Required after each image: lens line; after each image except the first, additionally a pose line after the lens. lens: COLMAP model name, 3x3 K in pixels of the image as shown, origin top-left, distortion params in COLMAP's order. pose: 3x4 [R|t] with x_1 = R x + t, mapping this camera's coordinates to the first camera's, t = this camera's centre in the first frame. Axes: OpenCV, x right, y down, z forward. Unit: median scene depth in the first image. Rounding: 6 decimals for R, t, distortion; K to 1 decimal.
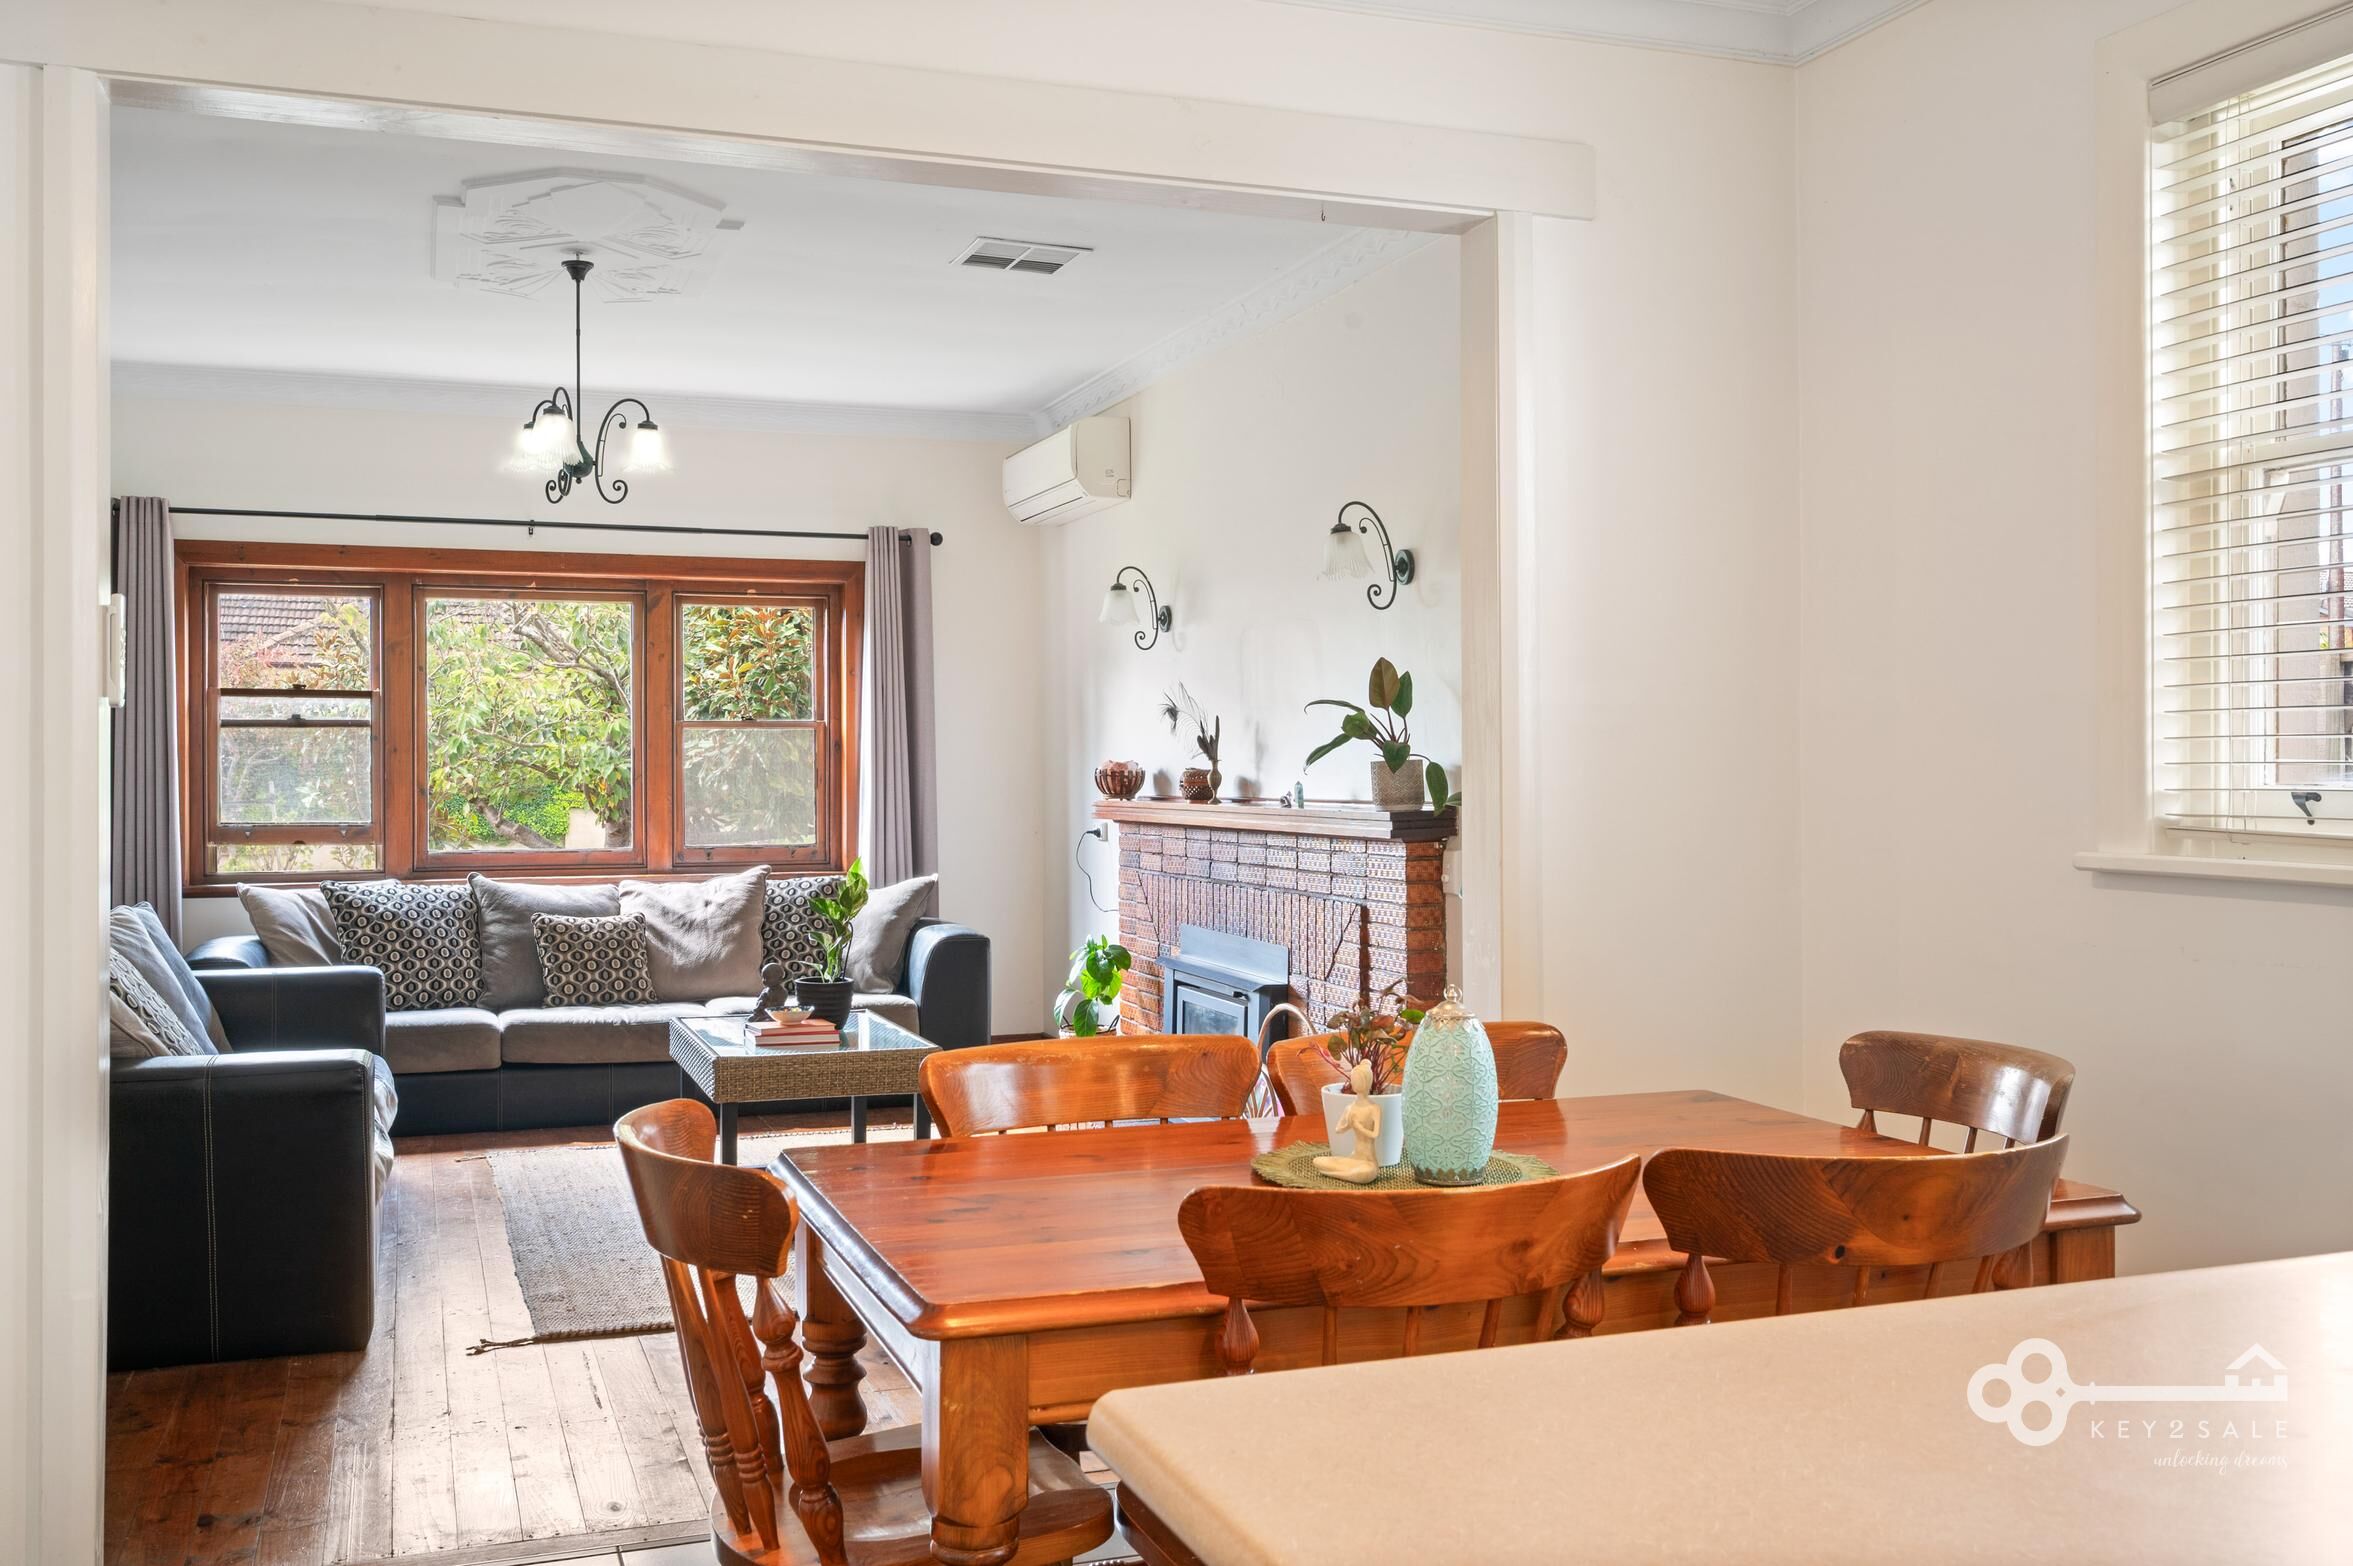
lens RADIAL K [[2056.6, 0, 1176.5], [0, 2056.6, 783.0], [0, 0, 1]] dist [-0.014914, 0.009734]
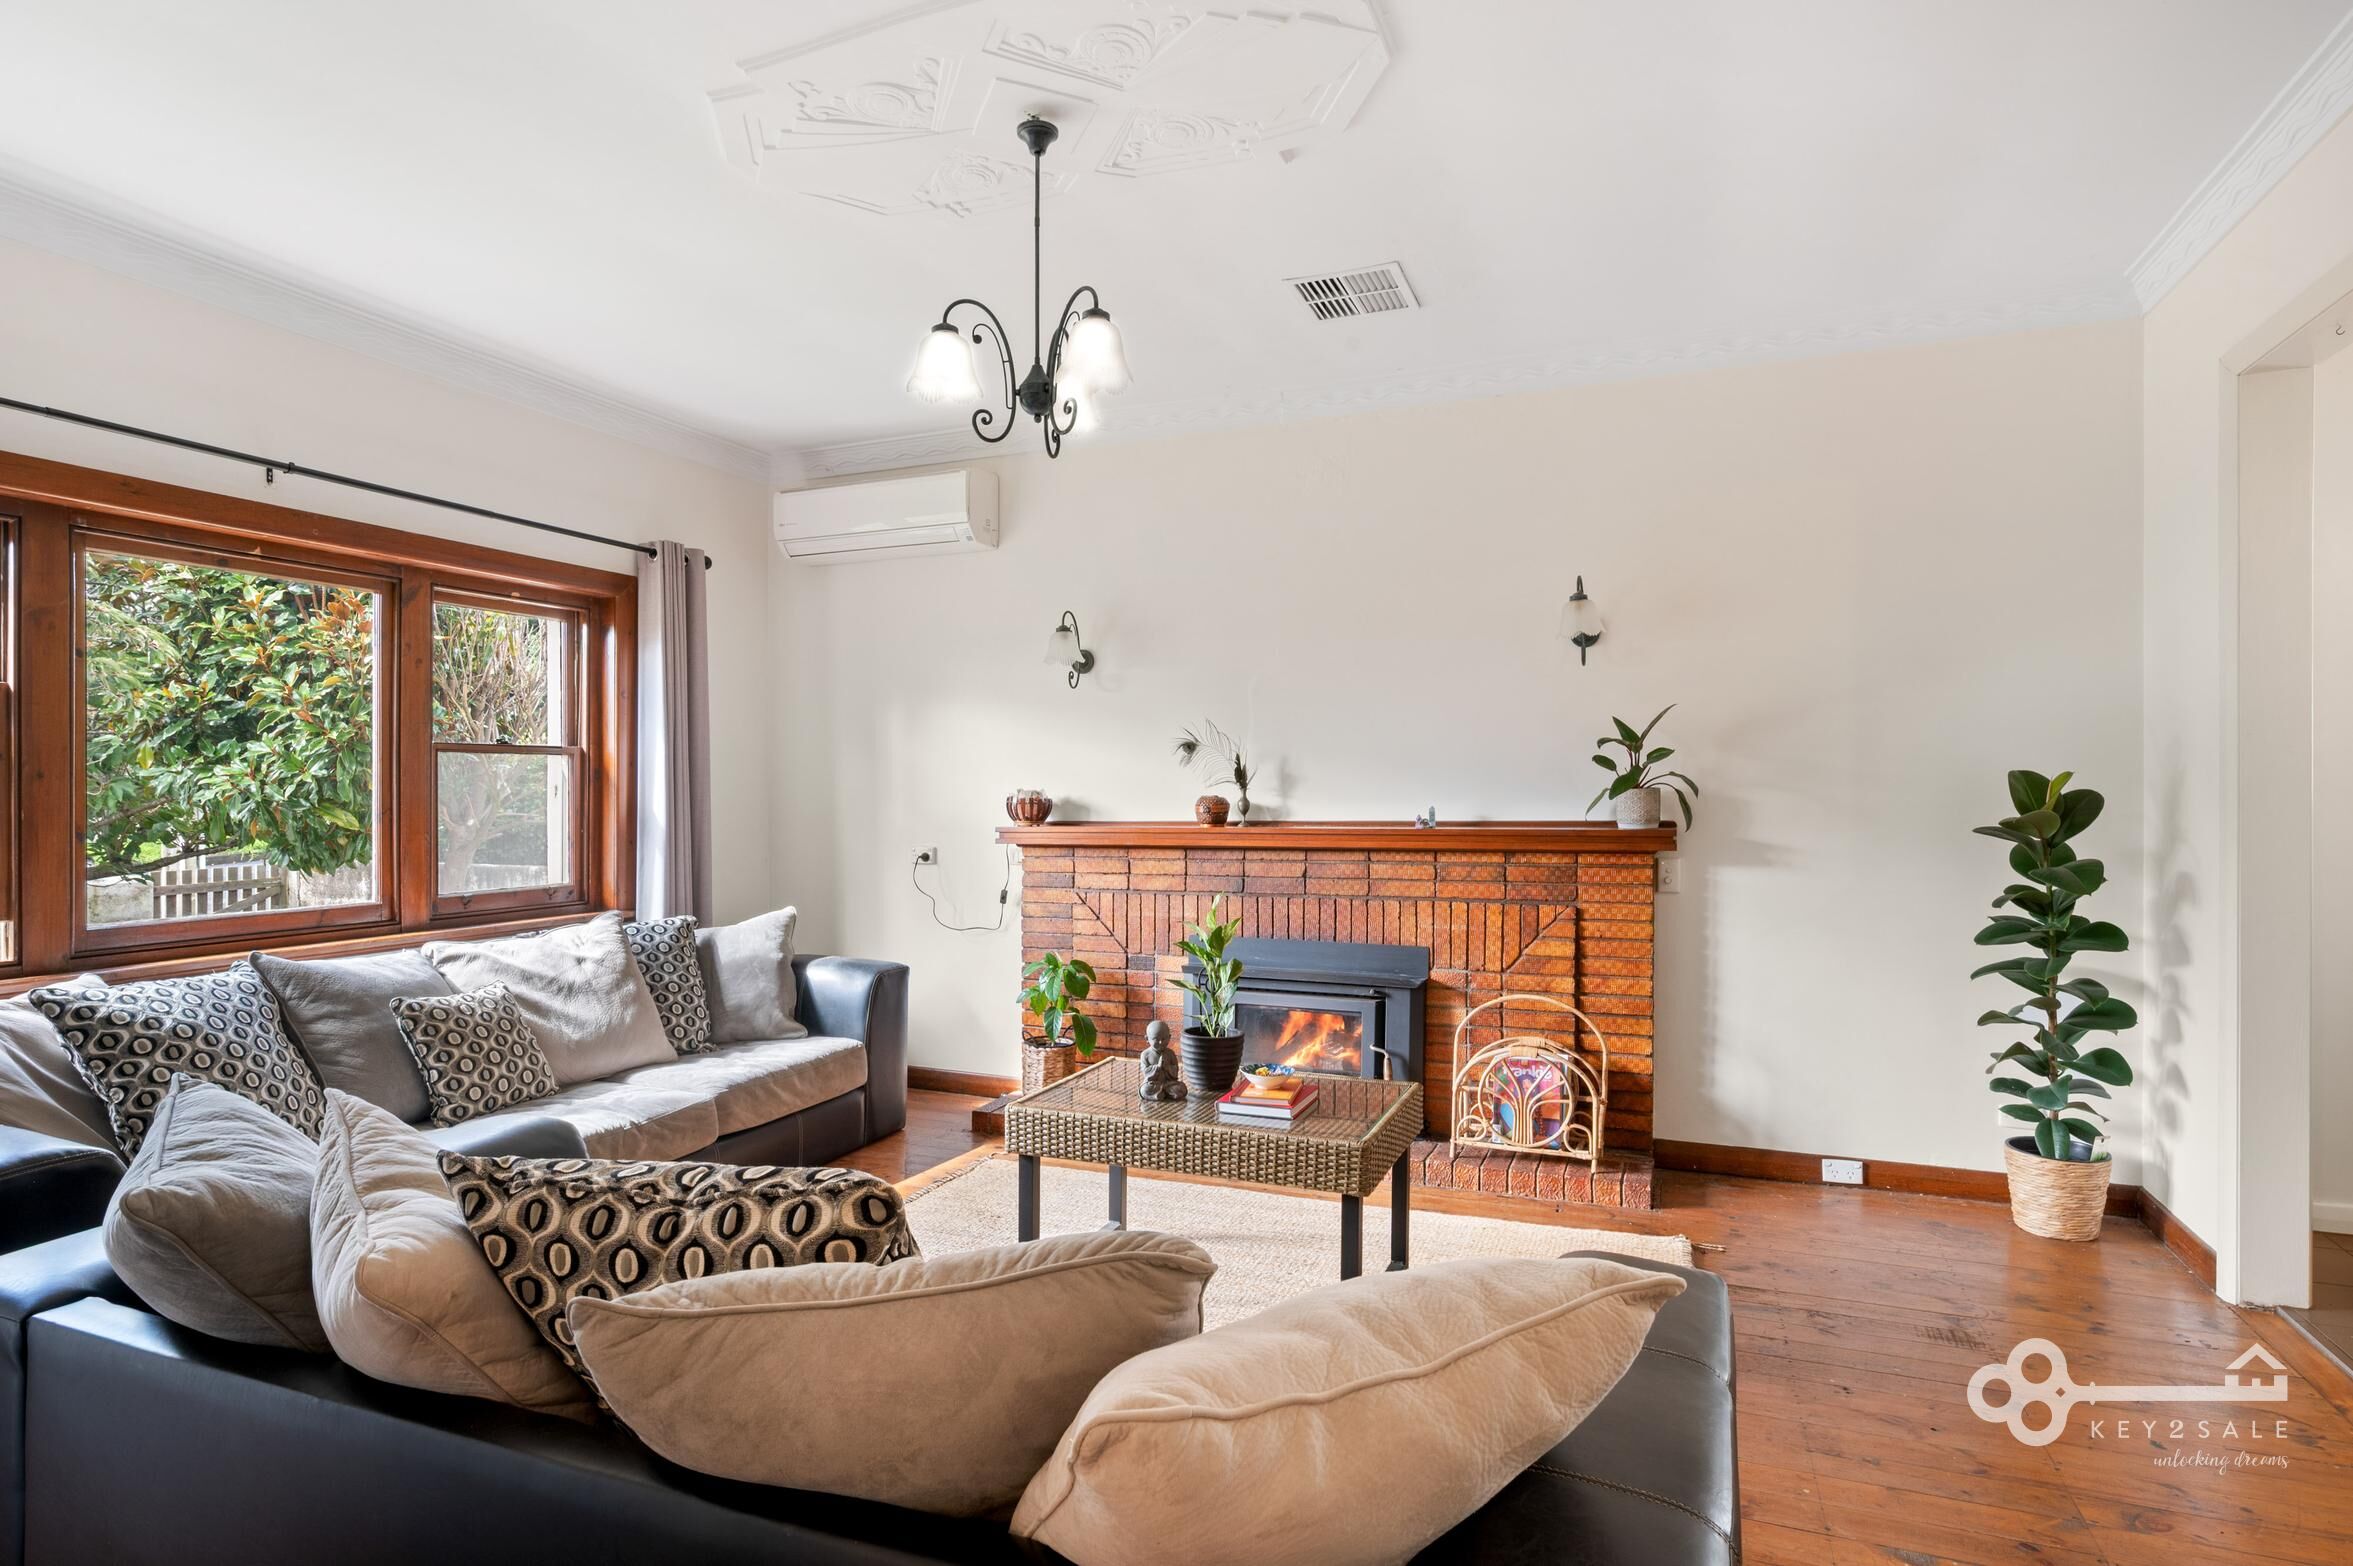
lens RADIAL K [[1235.9, 0, 1176.5], [0, 1235.9, 802.4], [0, 0, 1]] dist [0.000241, 0.000128]
pose [[0.674639, -0.006968, 0.738115, -0.439095], [0.009155, 0.999958, 0.001072, -0.004136], [-0.738091, 0.006034, 0.674674, 0.486857]]
